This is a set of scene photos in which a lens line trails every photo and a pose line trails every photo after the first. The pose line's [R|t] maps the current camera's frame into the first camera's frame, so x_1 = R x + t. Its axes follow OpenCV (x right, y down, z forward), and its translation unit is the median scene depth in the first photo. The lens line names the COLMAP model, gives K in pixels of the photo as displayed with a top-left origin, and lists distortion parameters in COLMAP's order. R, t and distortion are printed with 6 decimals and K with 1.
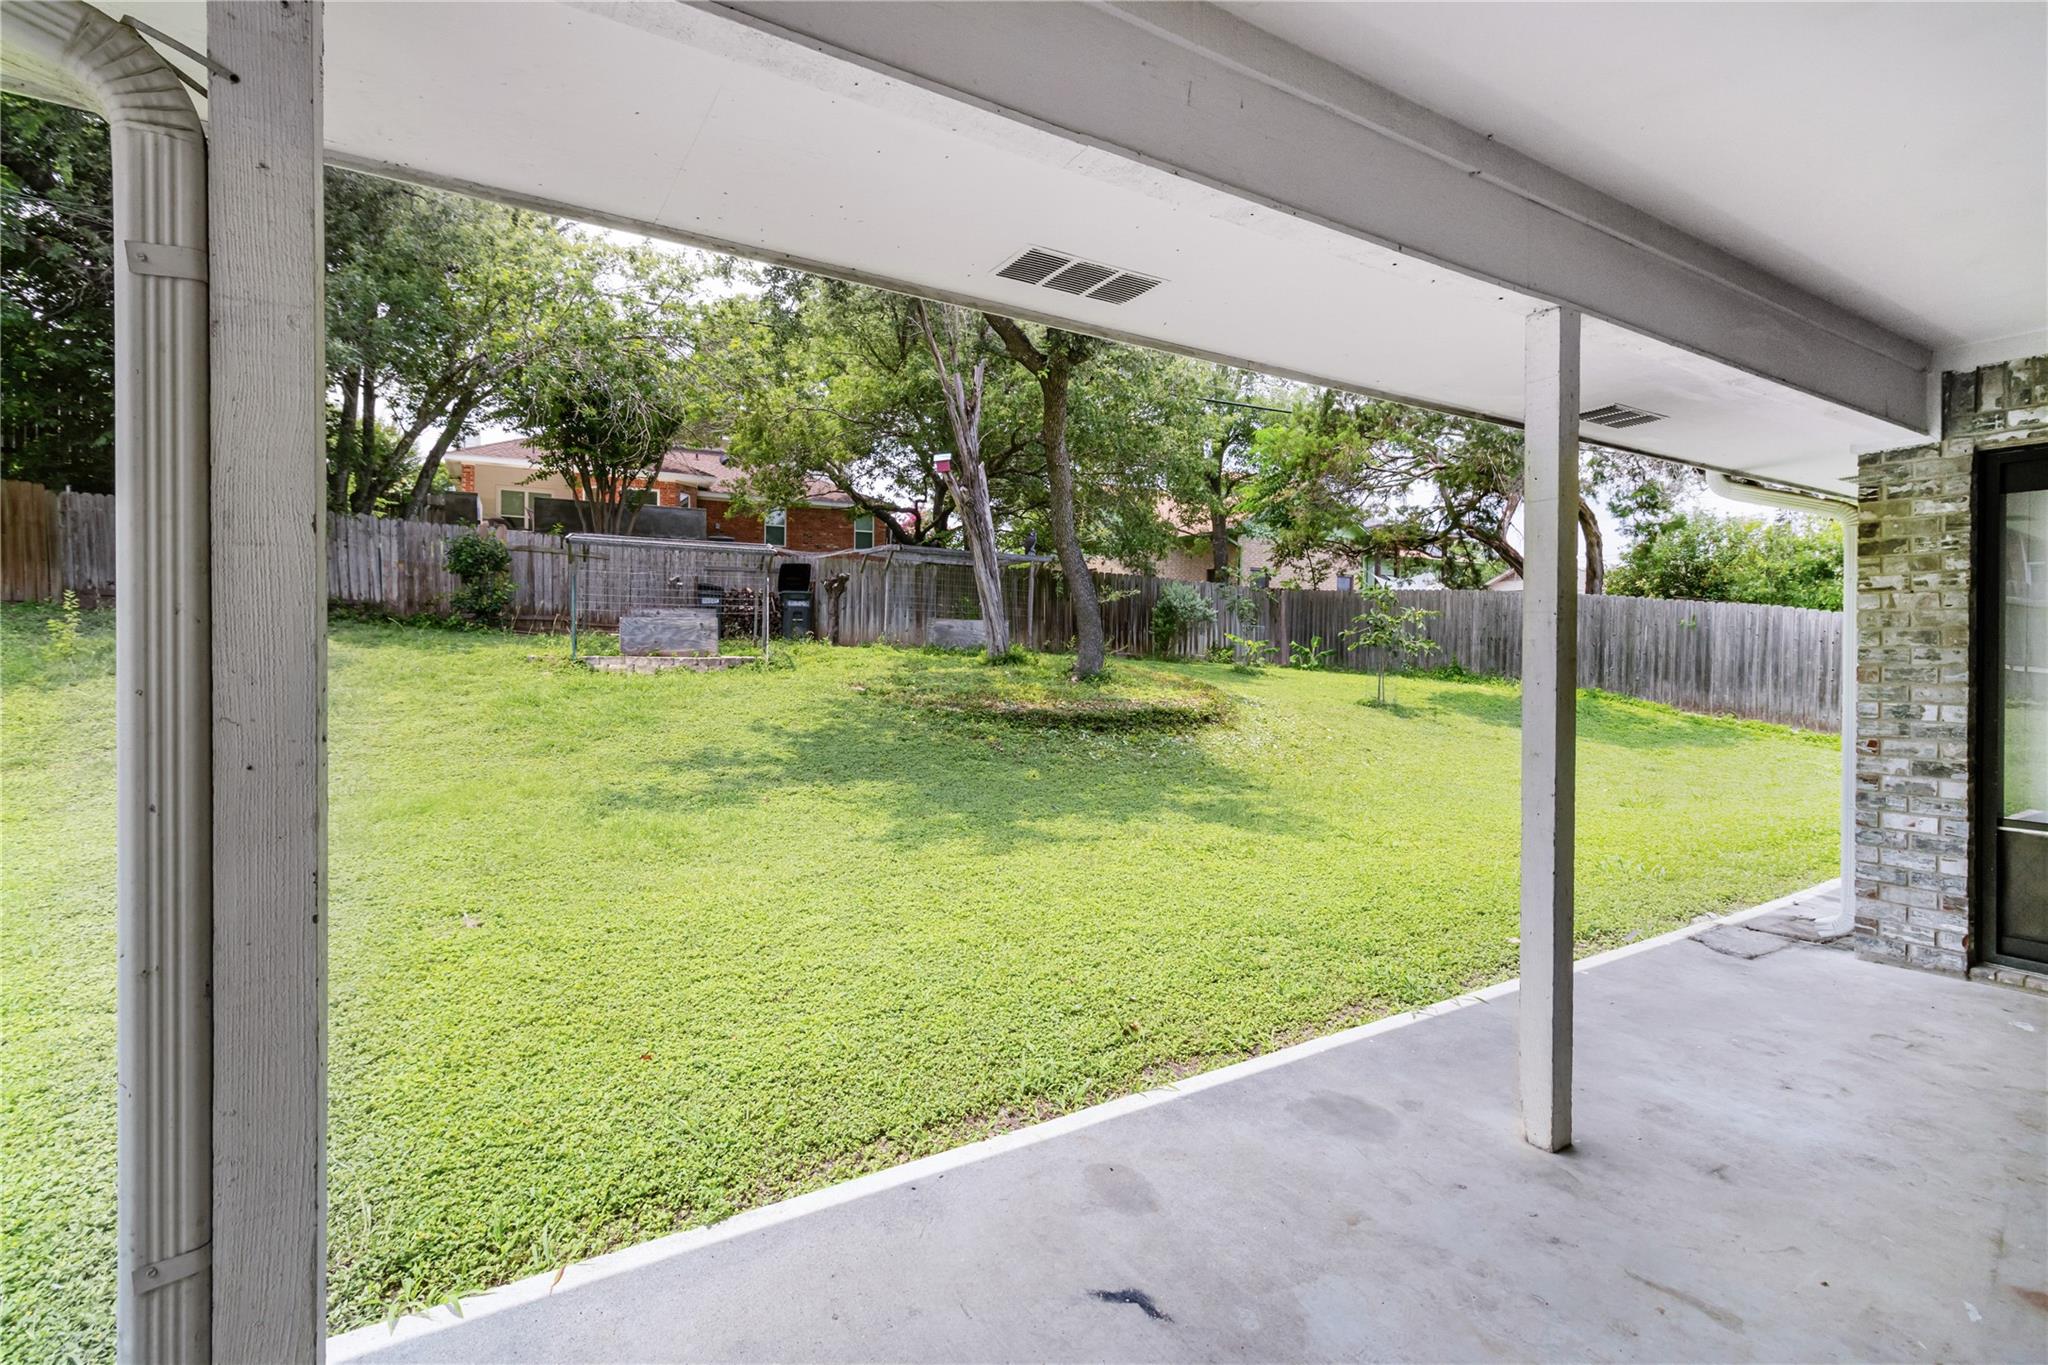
lens RADIAL K [[948.9, 0, 982.3], [0, 948.9, 661.6], [0, 0, 1]] dist [0.000254, 0.001832]
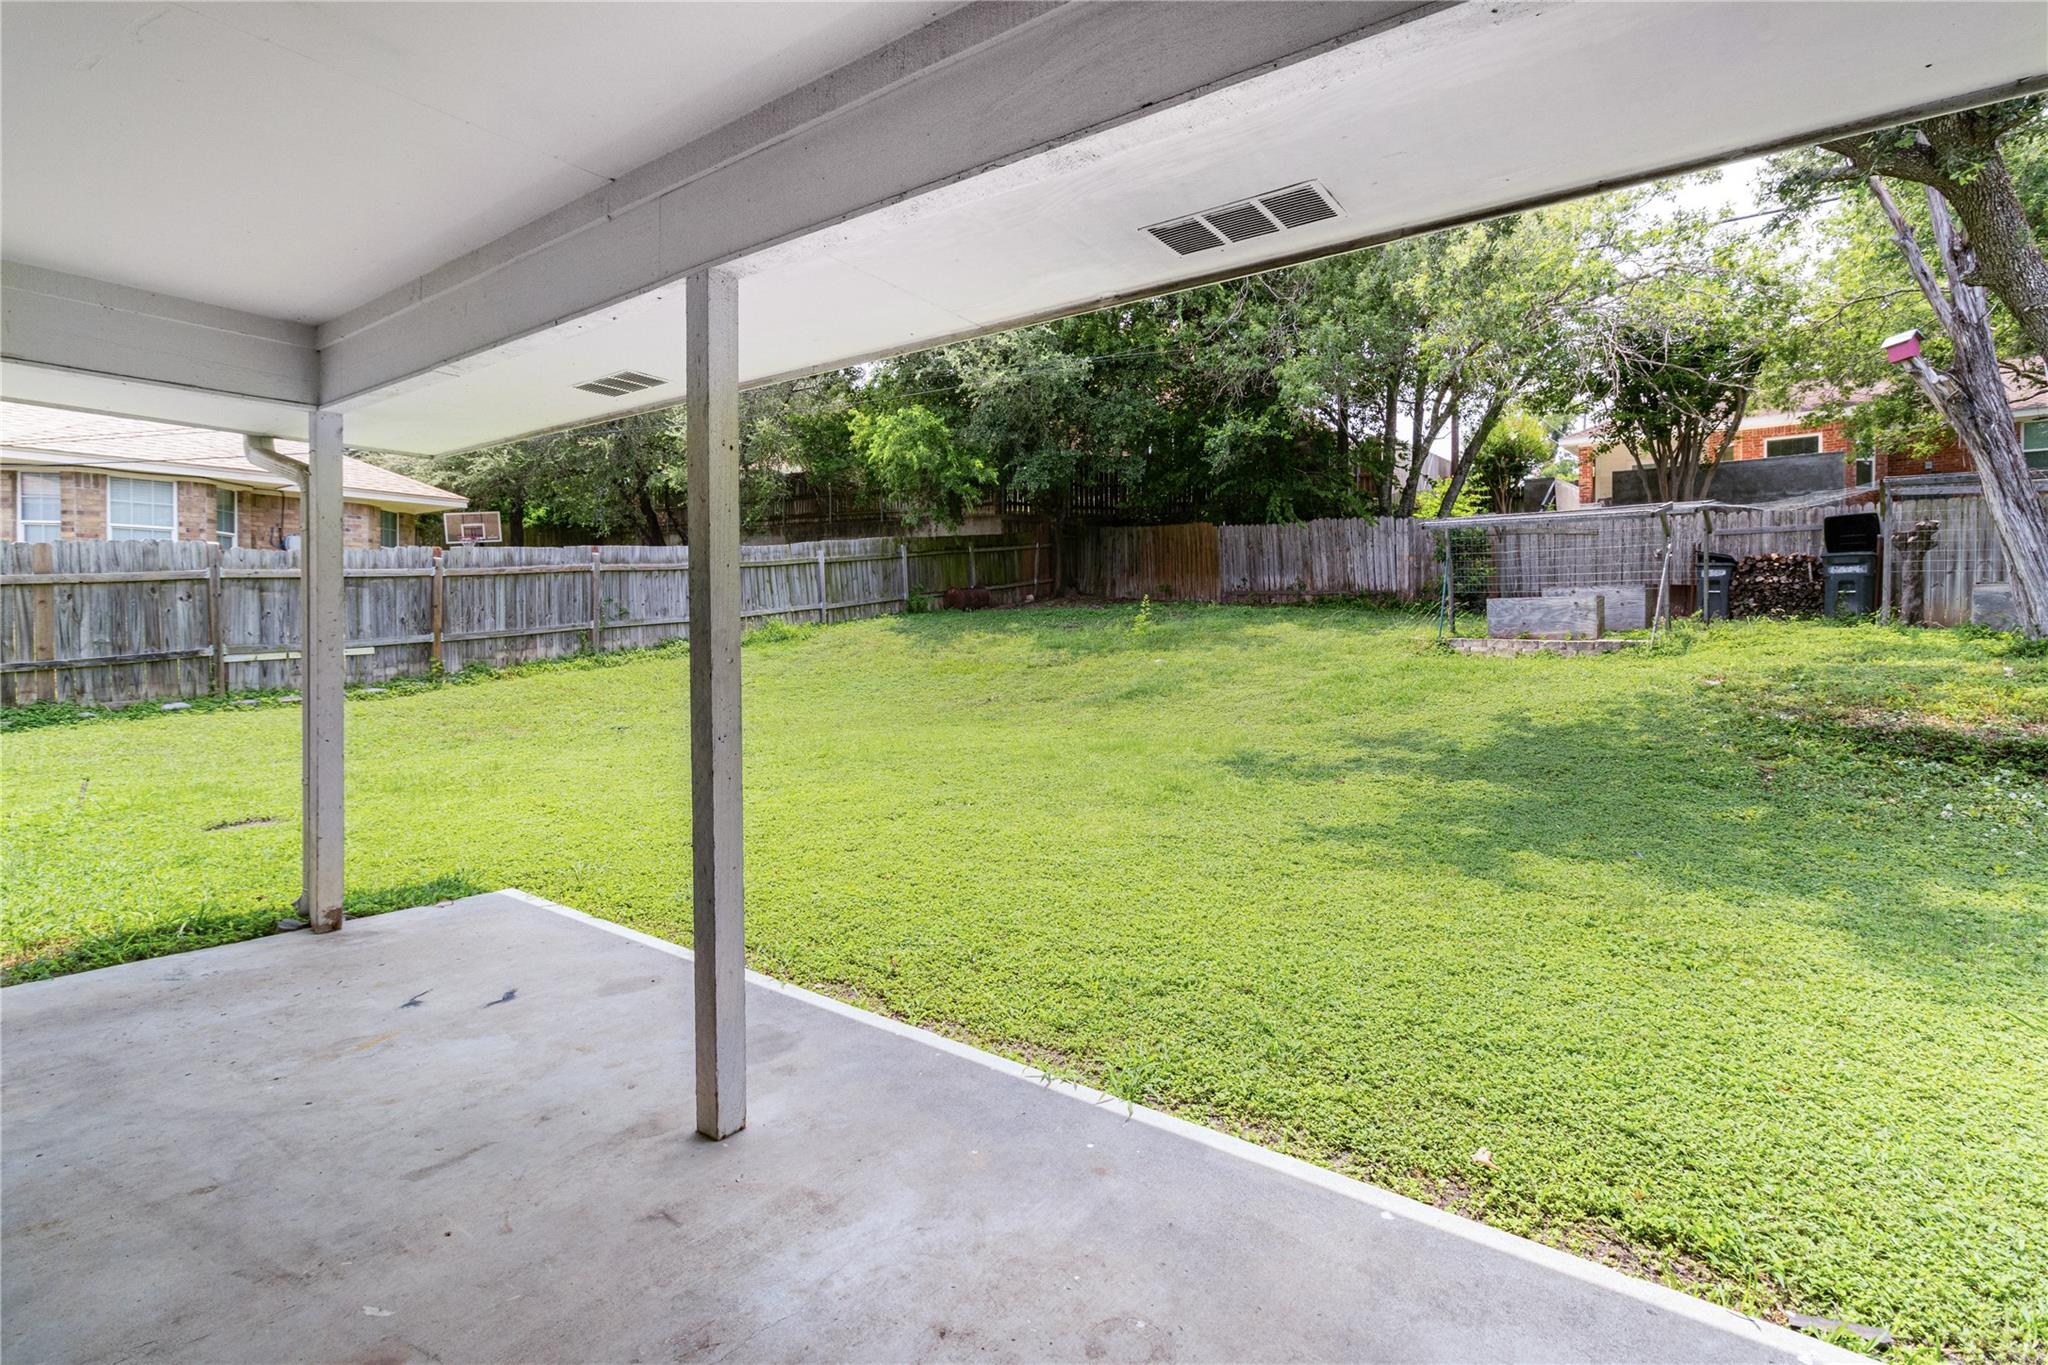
lens RADIAL K [[948.9, 0, 1016.2], [0, 948.9, 623.5], [0, 0, 1]] dist [0.000254, 0.001832]
pose [[0.380962, -0.009808, -0.924539, 0.341939], [-0.013566, 0.999777, -0.016196, 0.001203], [0.924491, 0.018712, 0.380744, 0.192491]]
